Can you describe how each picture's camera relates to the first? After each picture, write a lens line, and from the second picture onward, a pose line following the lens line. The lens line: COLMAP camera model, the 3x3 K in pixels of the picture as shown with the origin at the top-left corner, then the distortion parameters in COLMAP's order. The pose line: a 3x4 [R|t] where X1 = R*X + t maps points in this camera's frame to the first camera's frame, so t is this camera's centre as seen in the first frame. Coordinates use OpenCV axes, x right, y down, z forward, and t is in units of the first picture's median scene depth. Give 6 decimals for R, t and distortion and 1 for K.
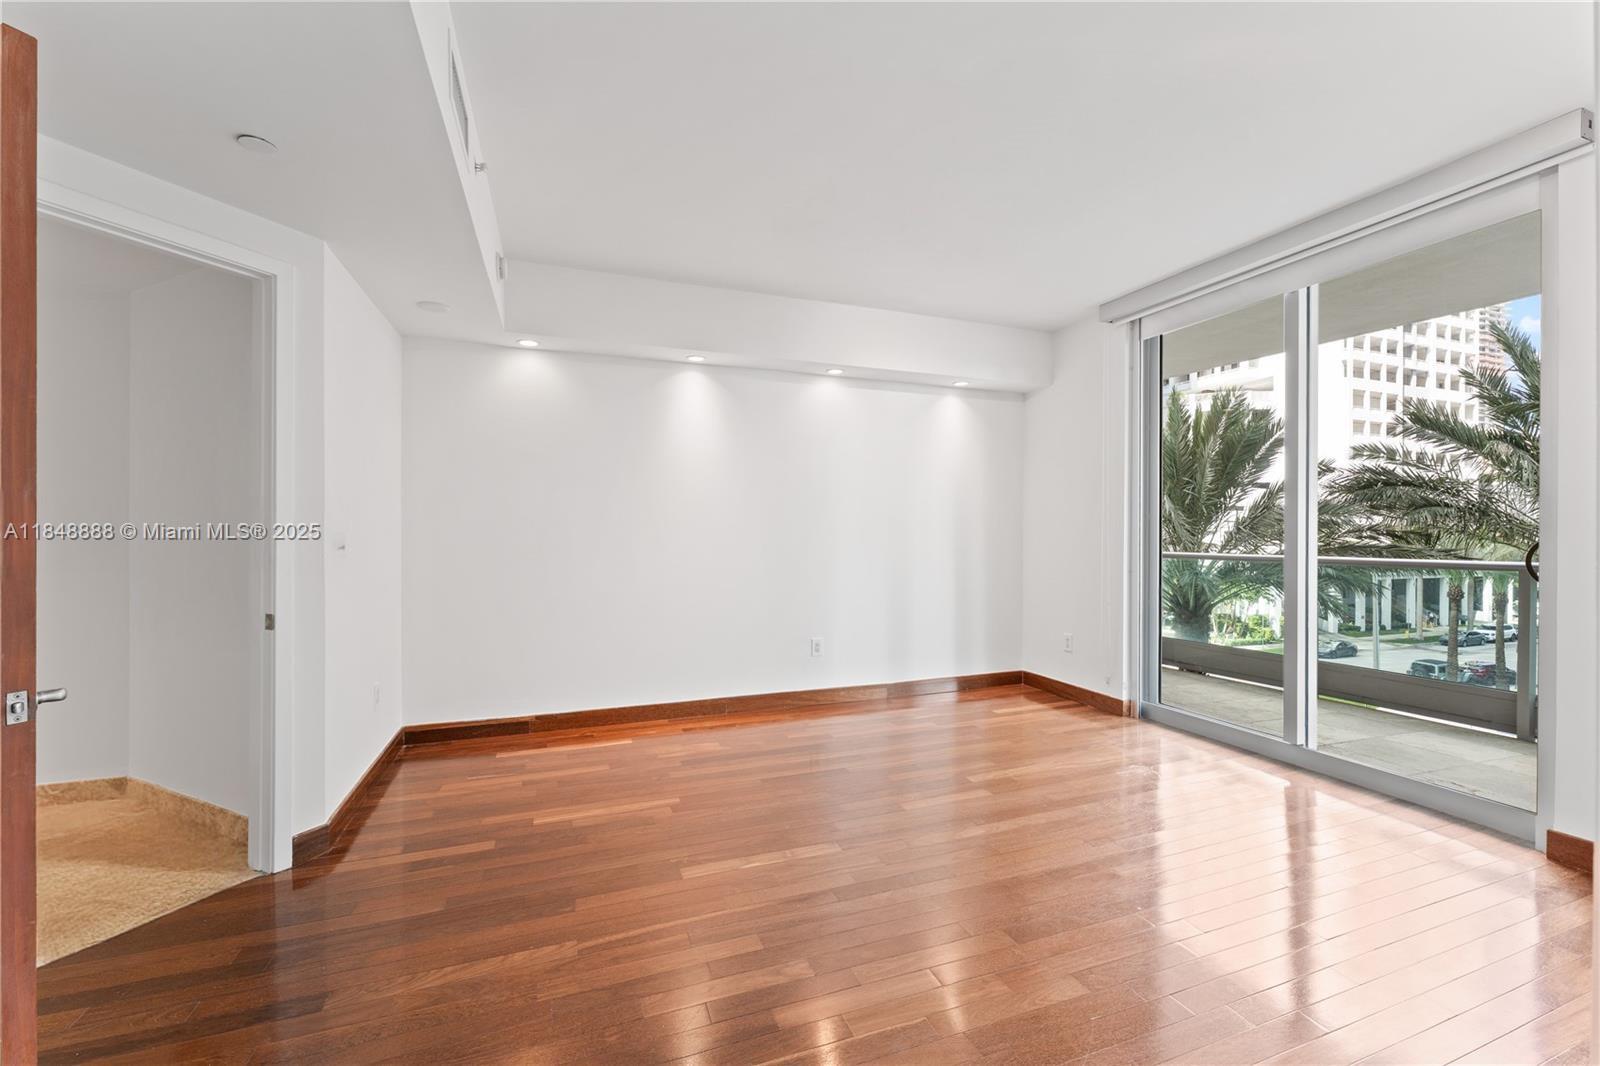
lens RADIAL K [[654.9, 0, 807.4], [0, 654.9, 531.9], [0, 0, 1]] dist [0.000714, -0.000011]
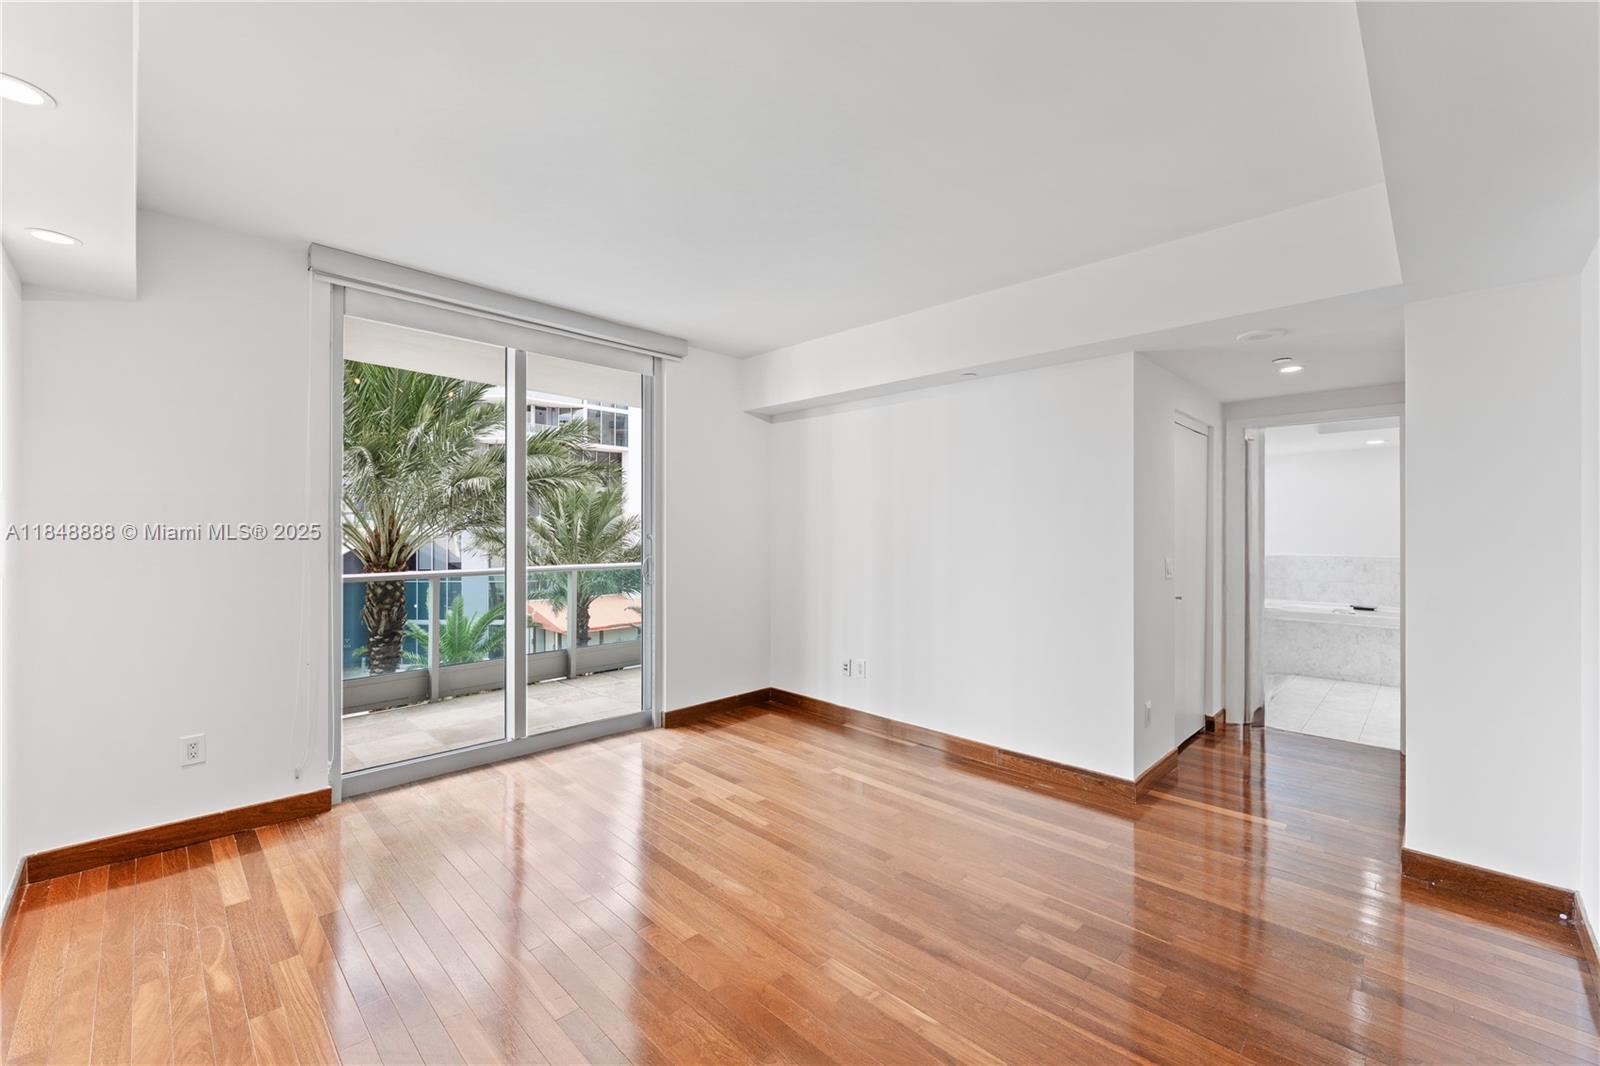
lens RADIAL K [[654.9, 0, 807.8], [0, 654.9, 530.8], [0, 0, 1]] dist [0.000714, -0.000011]
pose [[-0.417476, -0.004629, 0.908676, -0.491232], [-0.002982, 0.999989, 0.003724, -0.044560], [-0.908683, -0.001155, -0.417485, 0.971017]]
